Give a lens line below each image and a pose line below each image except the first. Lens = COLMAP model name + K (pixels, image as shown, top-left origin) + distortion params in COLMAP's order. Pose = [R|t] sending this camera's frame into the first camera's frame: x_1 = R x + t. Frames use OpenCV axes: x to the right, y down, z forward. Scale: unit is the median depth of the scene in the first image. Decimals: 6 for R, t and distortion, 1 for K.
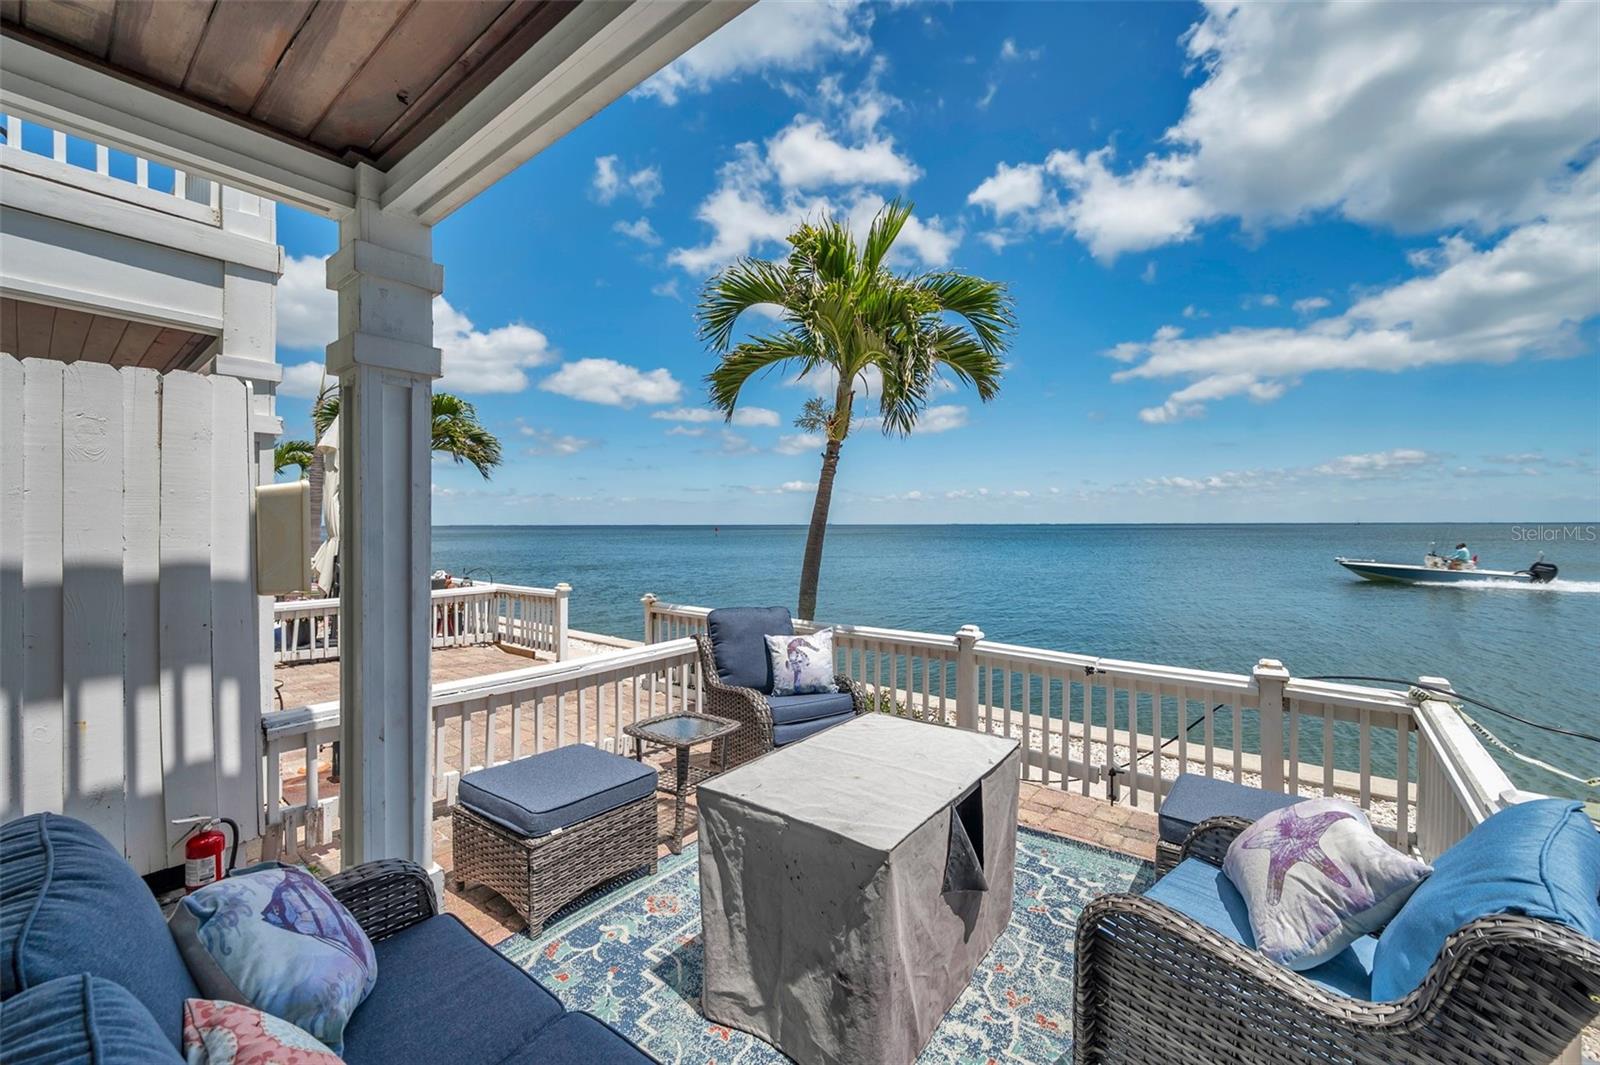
lens RADIAL K [[647.5, 0, 806.5], [0, 647.5, 548.2], [0, 0, 1]] dist [0.026058, -0.000270]
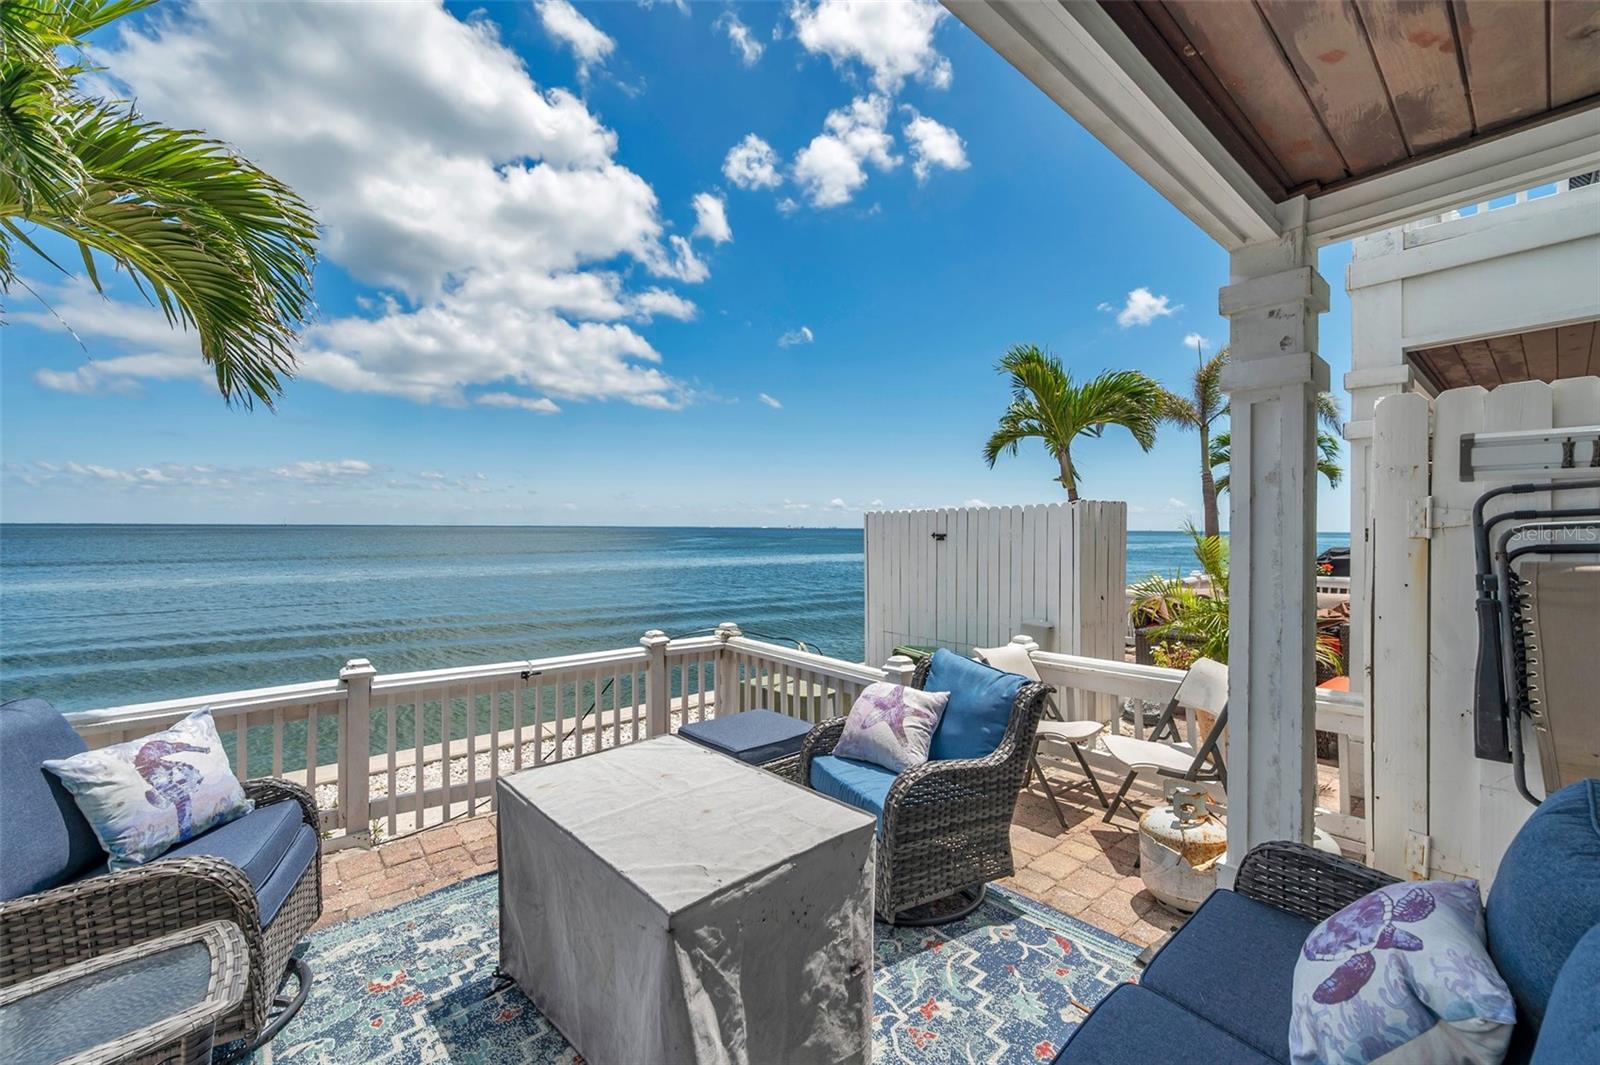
lens RADIAL K [[634.9, 0, 799.1], [0, 634.9, 530.5], [0, 0, 1]] dist [0.000352, -0.000447]
pose [[0.207024, -0.003398, 0.978330, -0.361227], [0.031065, 0.999513, -0.003102, -0.012838], [-0.977843, 0.031034, 0.207029, 0.329519]]
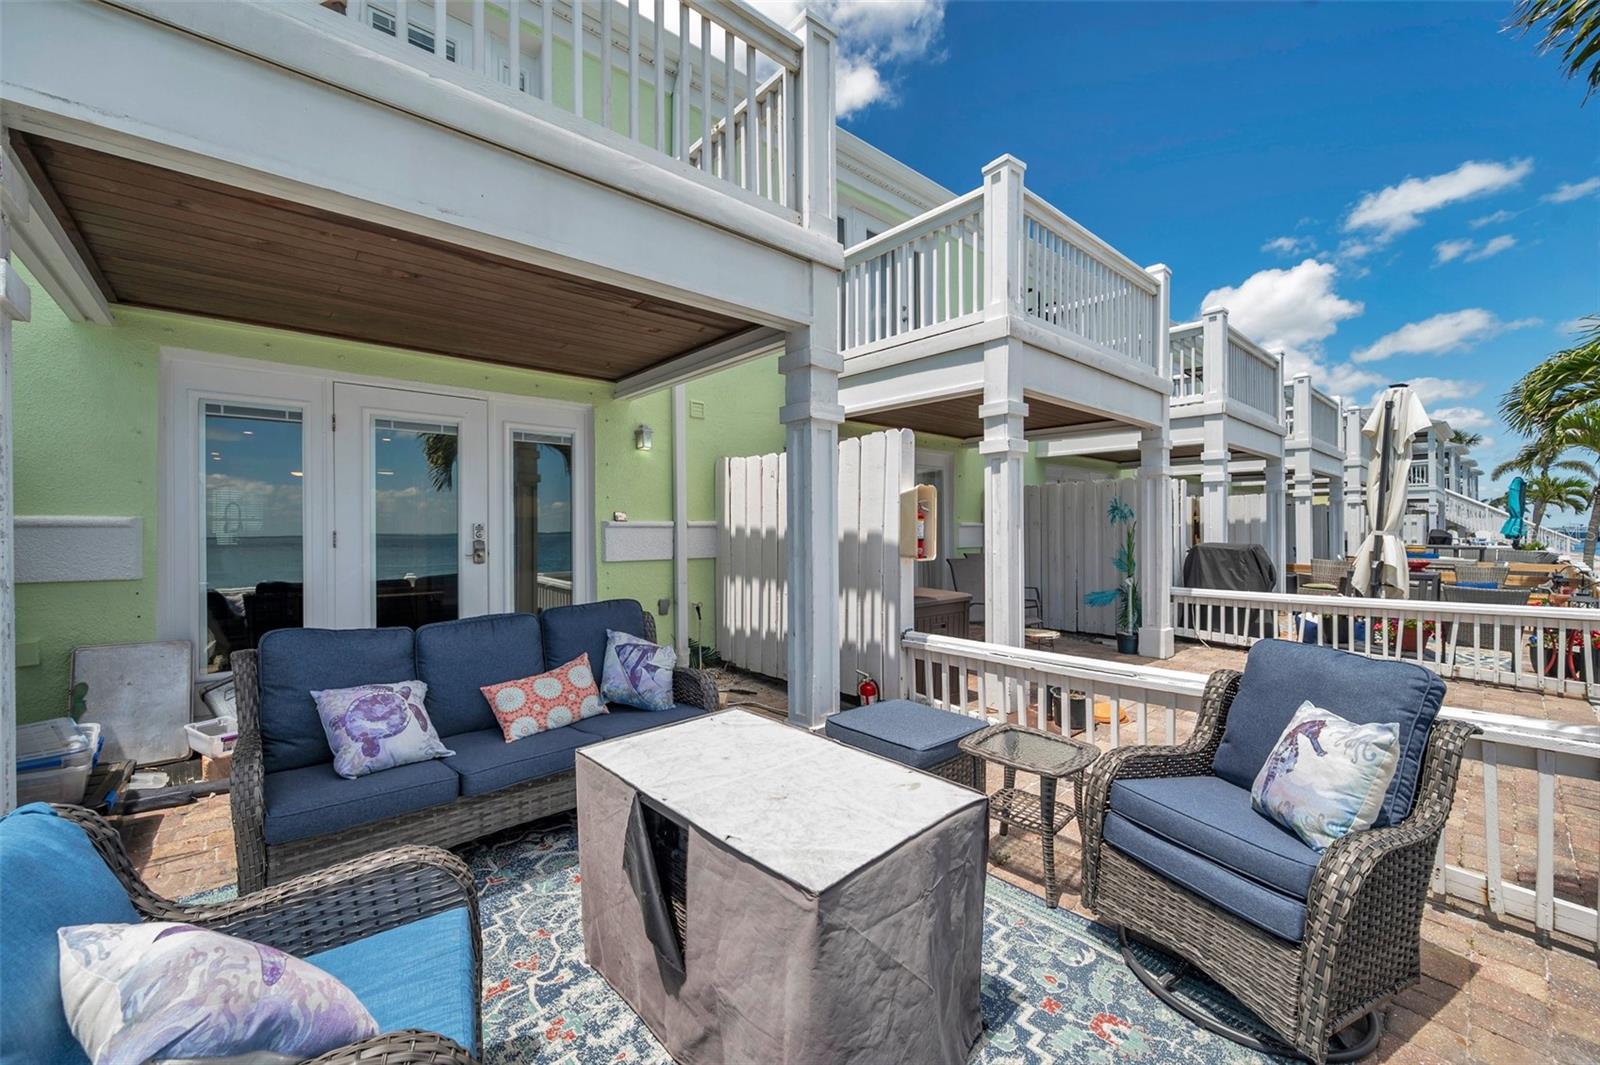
lens RADIAL K [[631.4, 0, 799.0], [0, 631.4, 530.5], [0, 0, 1]] dist [-0.000069, -0.000389]
pose [[-0.189785, -0.003457, -0.981820, 0.473283], [-0.027875, 0.999610, 0.001868, 0.004895], [0.981430, 0.027723, -0.189808, 0.615784]]
